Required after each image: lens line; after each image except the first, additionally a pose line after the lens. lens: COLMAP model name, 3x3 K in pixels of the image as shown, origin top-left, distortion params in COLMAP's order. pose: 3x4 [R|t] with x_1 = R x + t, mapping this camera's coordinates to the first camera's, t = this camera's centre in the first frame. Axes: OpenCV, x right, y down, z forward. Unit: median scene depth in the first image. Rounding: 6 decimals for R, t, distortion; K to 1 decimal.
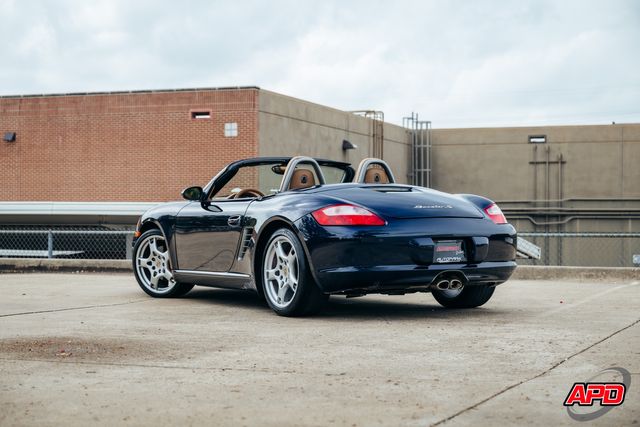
lens RADIAL K [[1249.0, 0, 320.0], [0, 1249.0, 213.5], [0, 0, 1]] dist [0.010491, -0.302282]
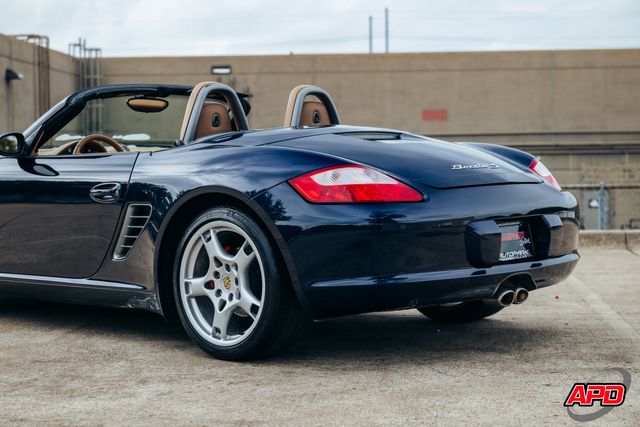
lens RADIAL K [[1299.2, 0, 320.0], [0, 1299.2, 213.5], [0, 0, 1]] dist [0.019307, 0.168344]
pose [[0.958344, -0.025633, 0.284462, -0.127931], [0.011567, 0.998631, 0.051018, -0.012485], [-0.285381, -0.045602, 0.957329, 0.341786]]
